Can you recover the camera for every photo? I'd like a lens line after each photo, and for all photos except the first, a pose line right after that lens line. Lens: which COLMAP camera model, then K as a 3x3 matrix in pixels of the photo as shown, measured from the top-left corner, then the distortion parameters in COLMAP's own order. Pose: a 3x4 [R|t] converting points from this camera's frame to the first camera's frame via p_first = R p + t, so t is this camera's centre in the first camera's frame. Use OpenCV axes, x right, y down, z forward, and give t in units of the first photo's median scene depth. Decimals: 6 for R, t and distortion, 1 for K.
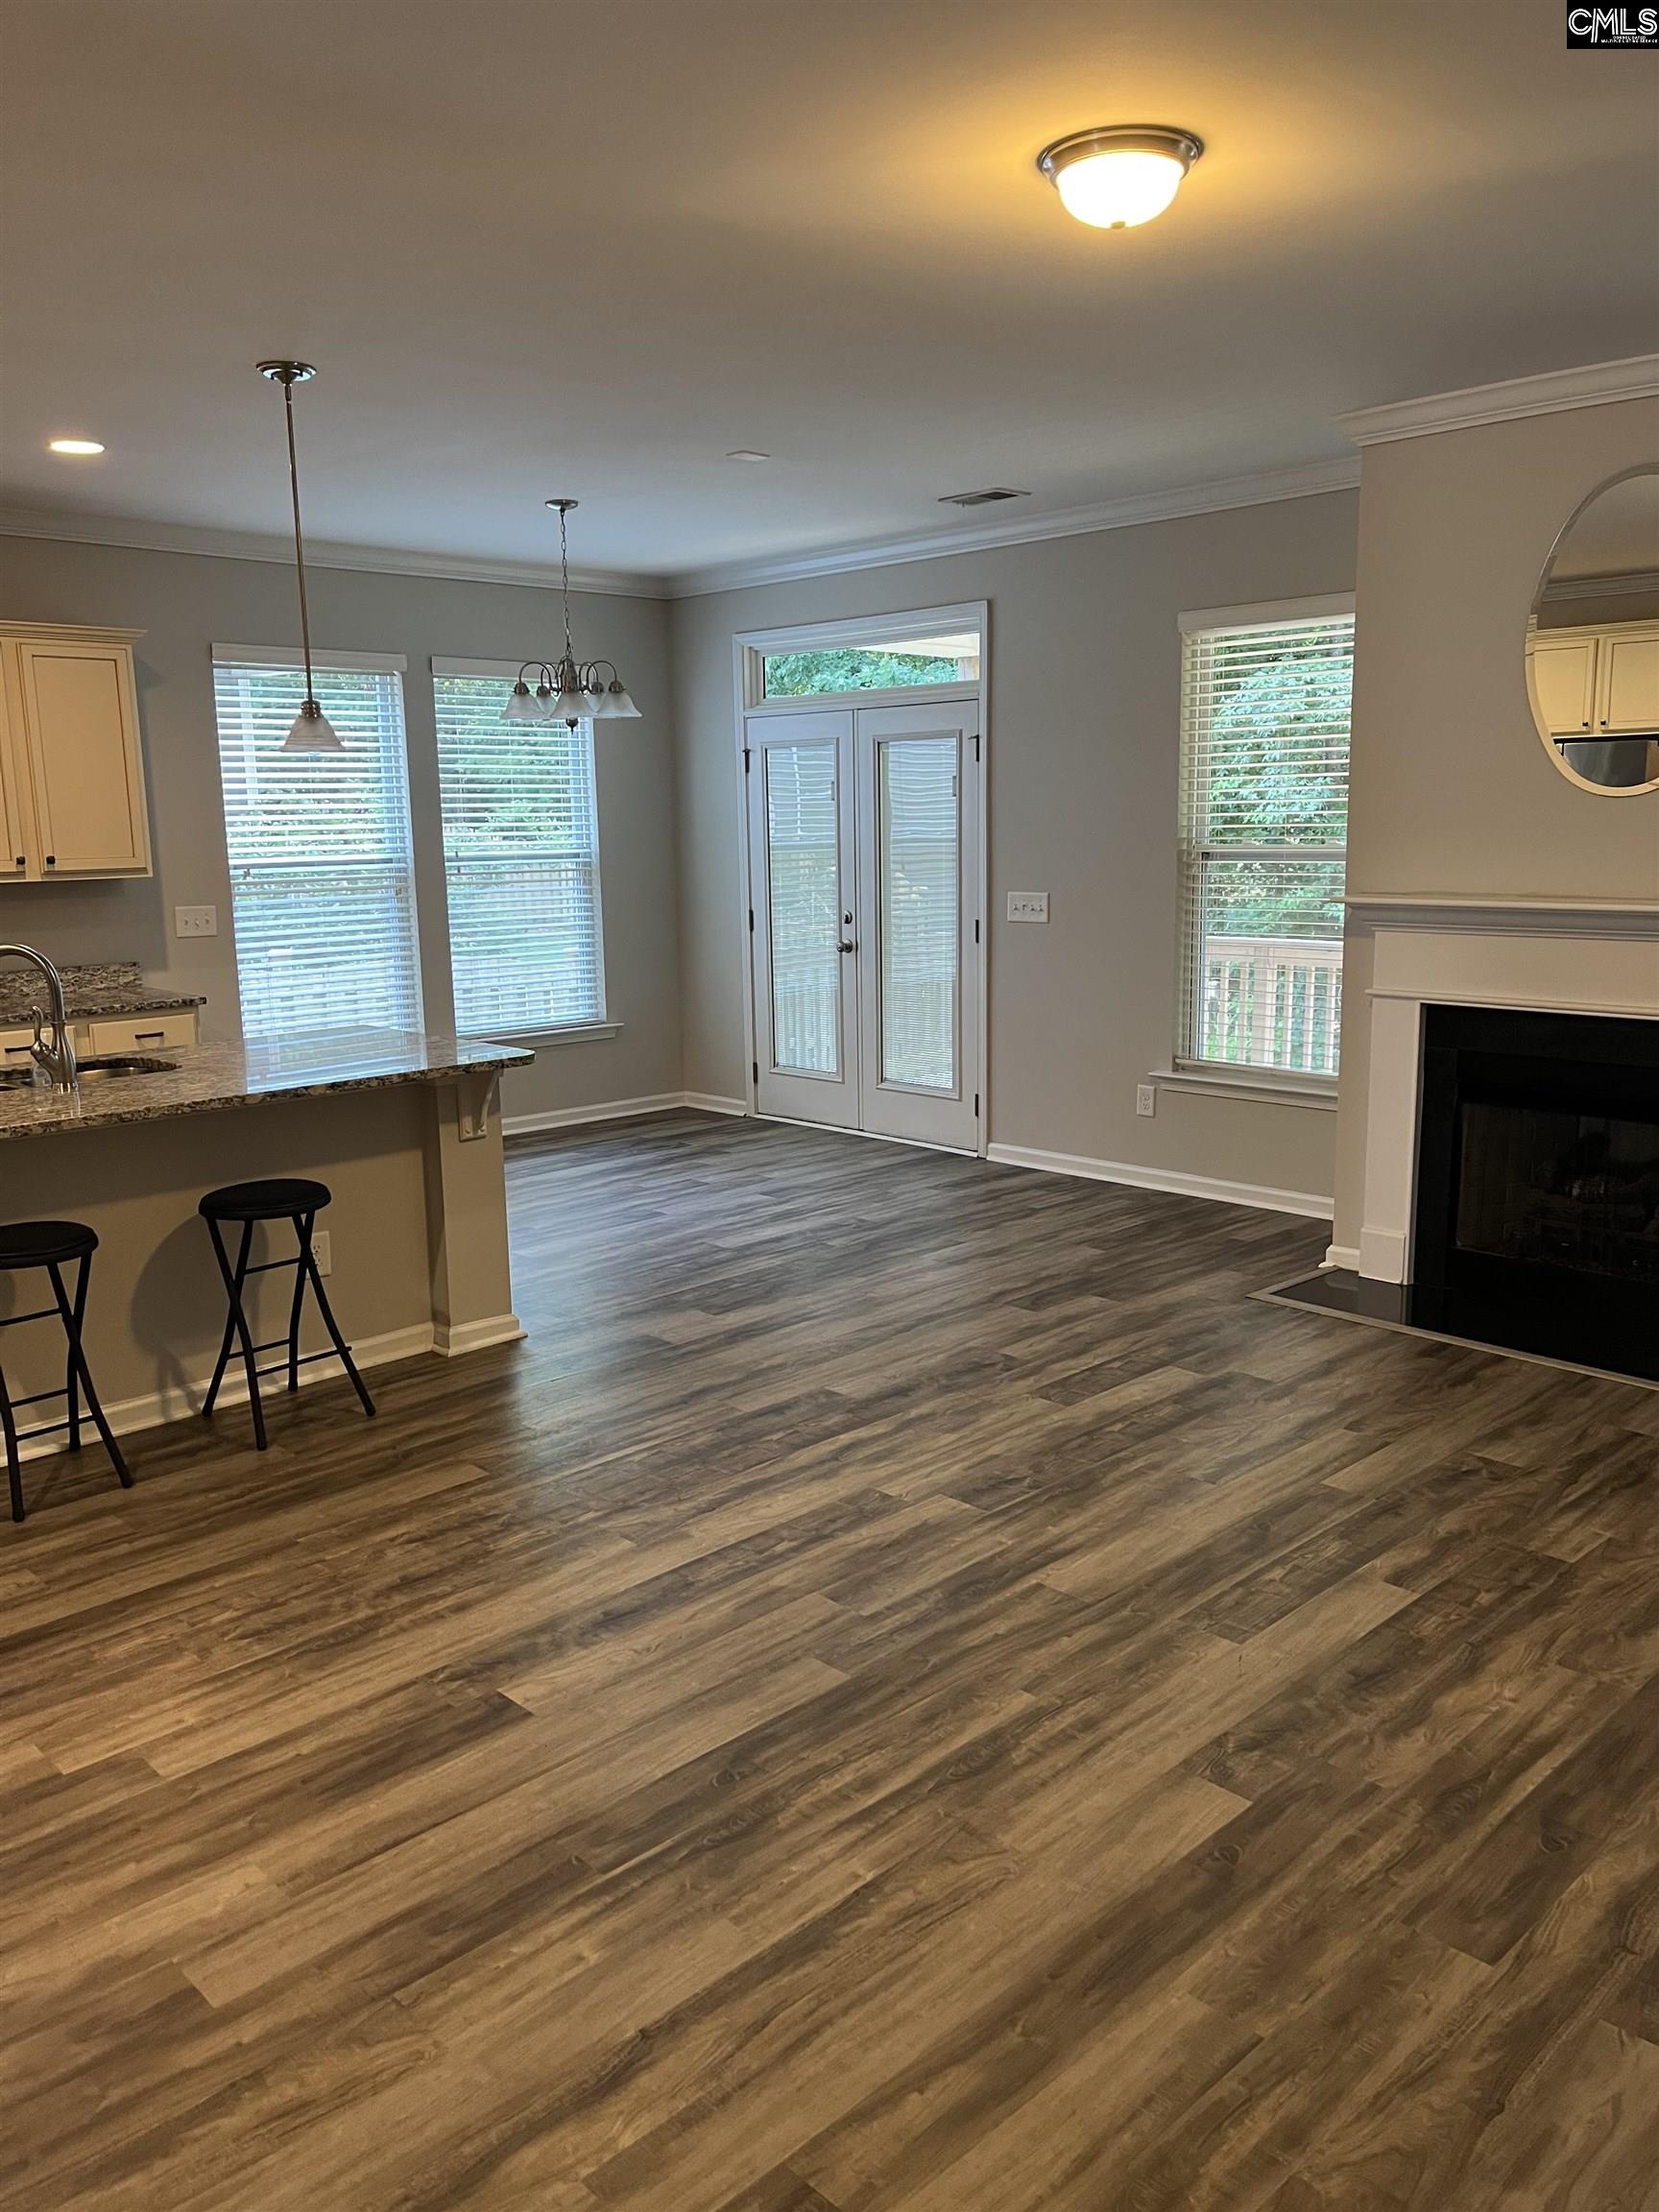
lens RADIAL K [[1662.9, 0, 803.2], [0, 1662.9, 1109.8], [0, 0, 1]] dist [0.048812, -0.058994]
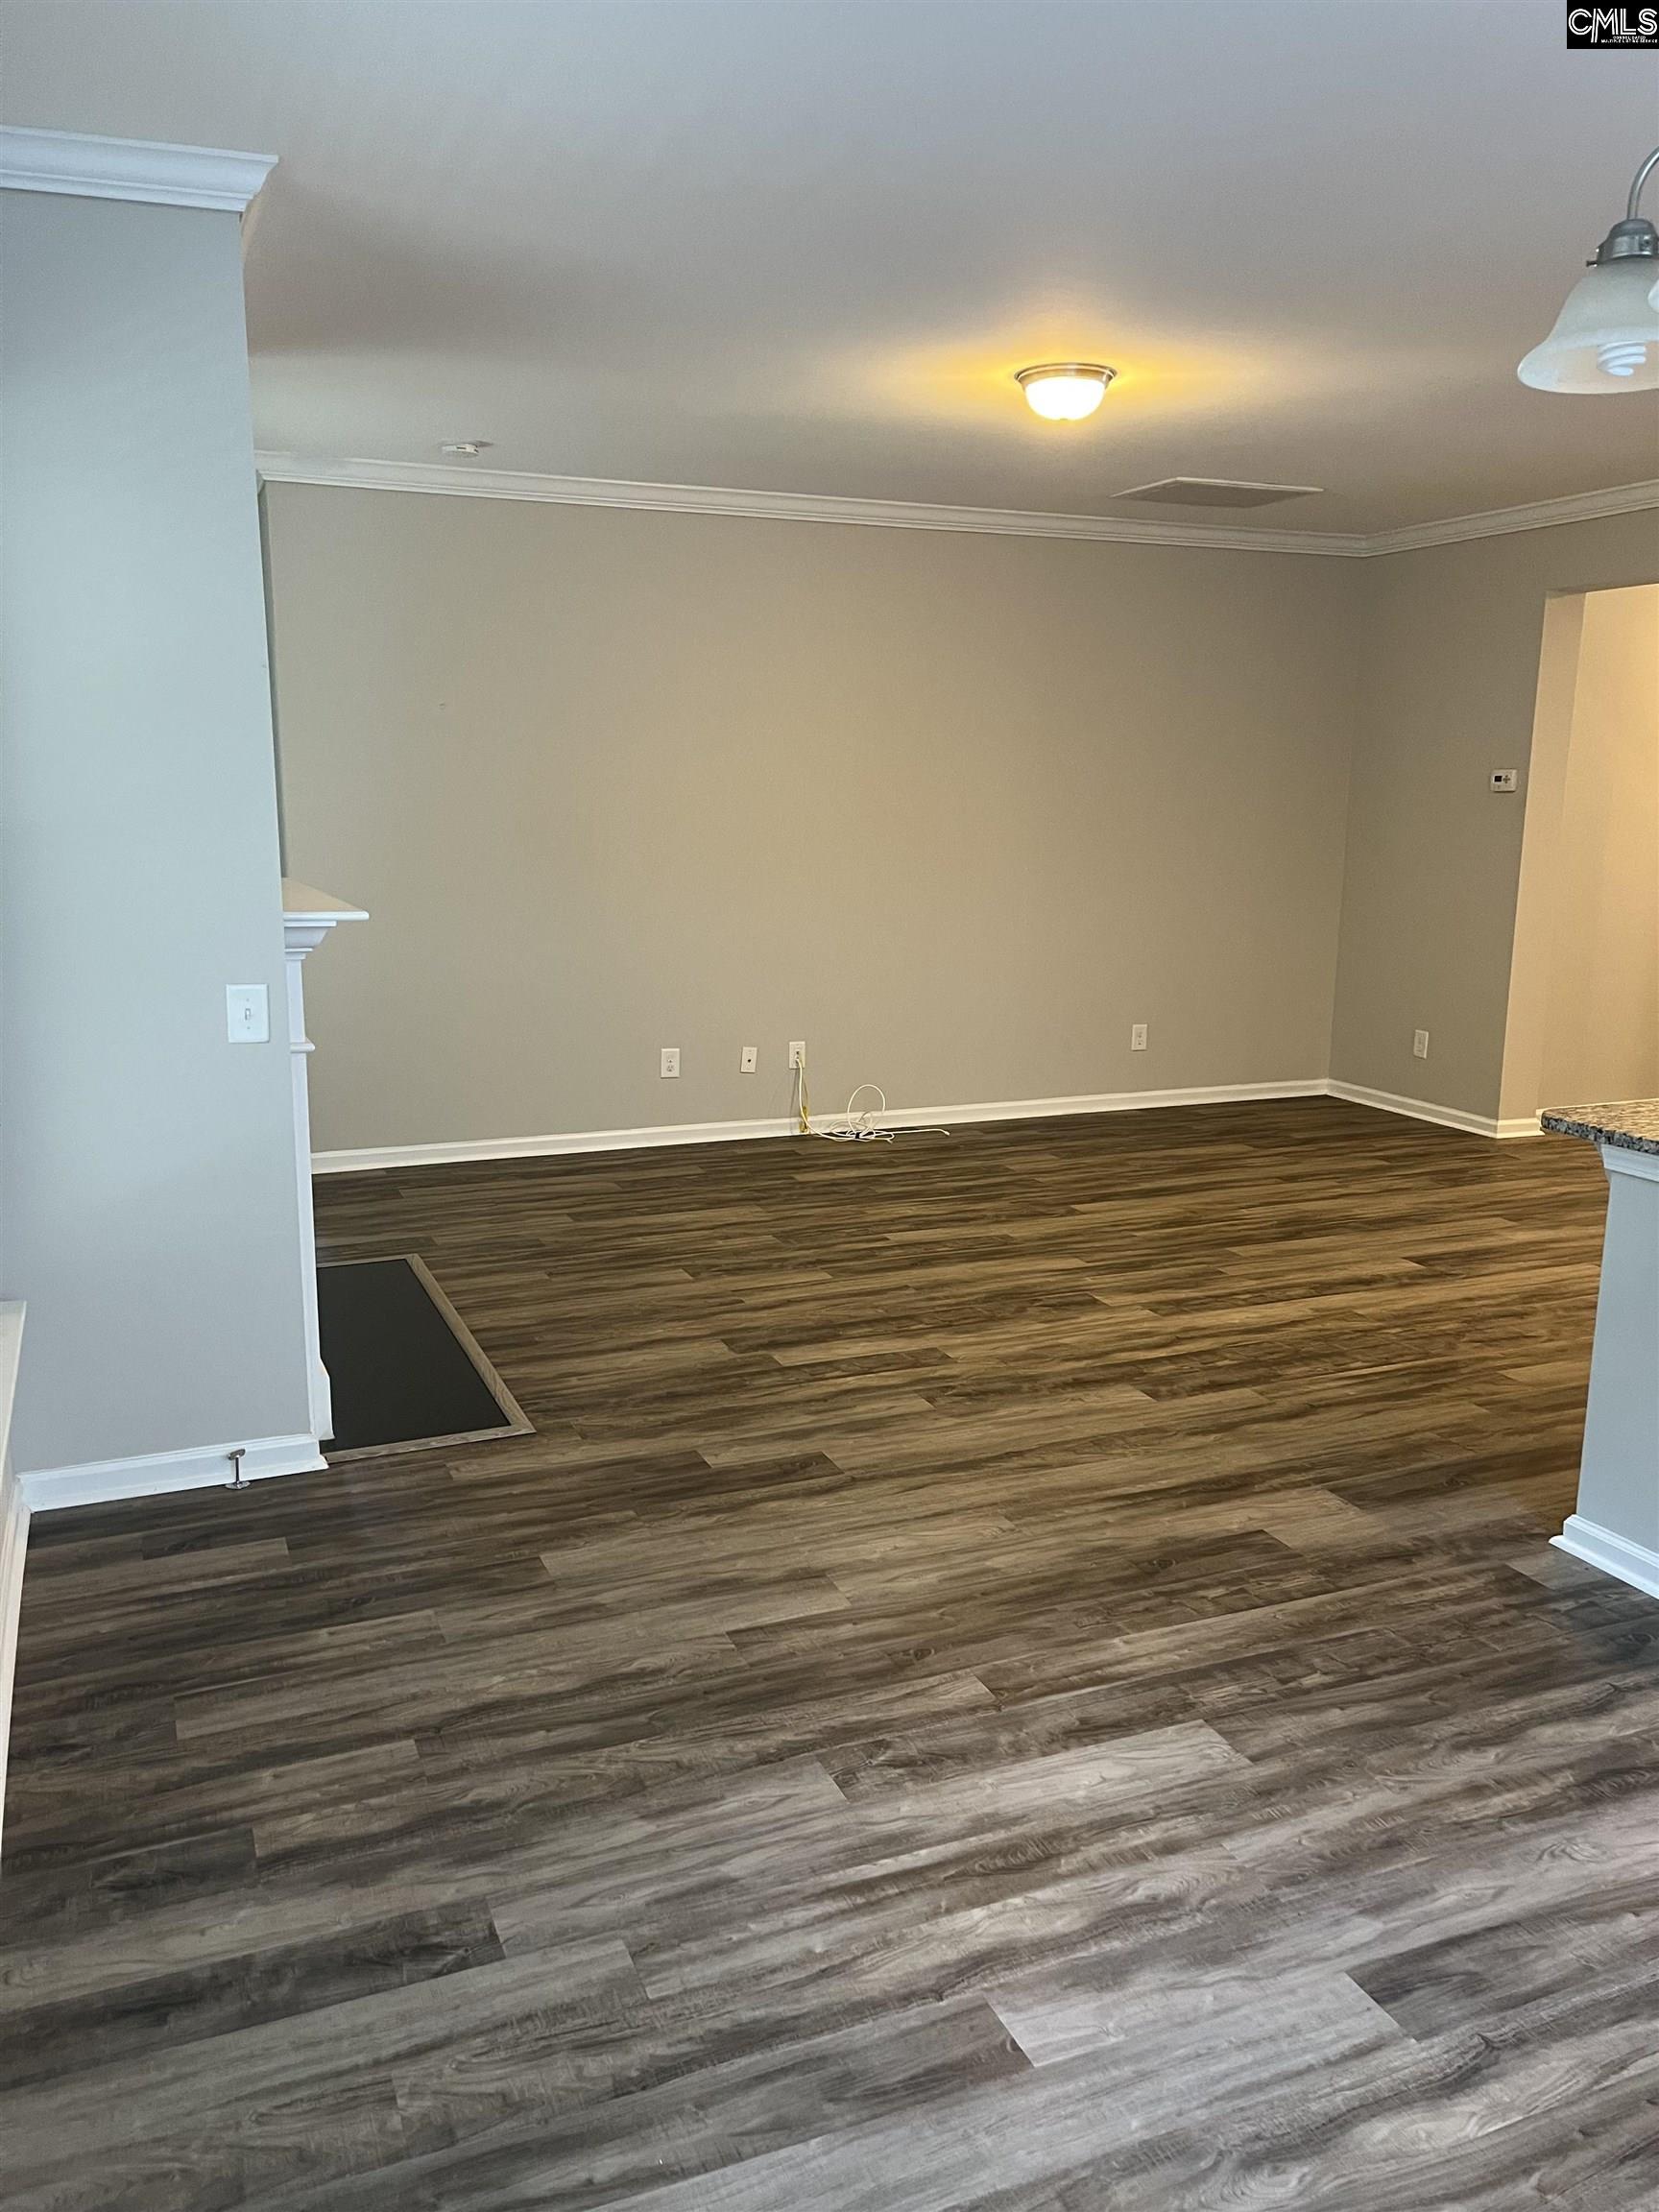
lens RADIAL K [[1693.5, 0, 802.1], [0, 1693.5, 1104.1], [0, 0, 1]] dist [0.047343, -0.069224]
pose [[-0.932418, -0.052029, 0.357618, -0.152199], [0.076198, 0.939030, 0.335287, -0.365517], [-0.353258, 0.339877, -0.871603, 2.087094]]
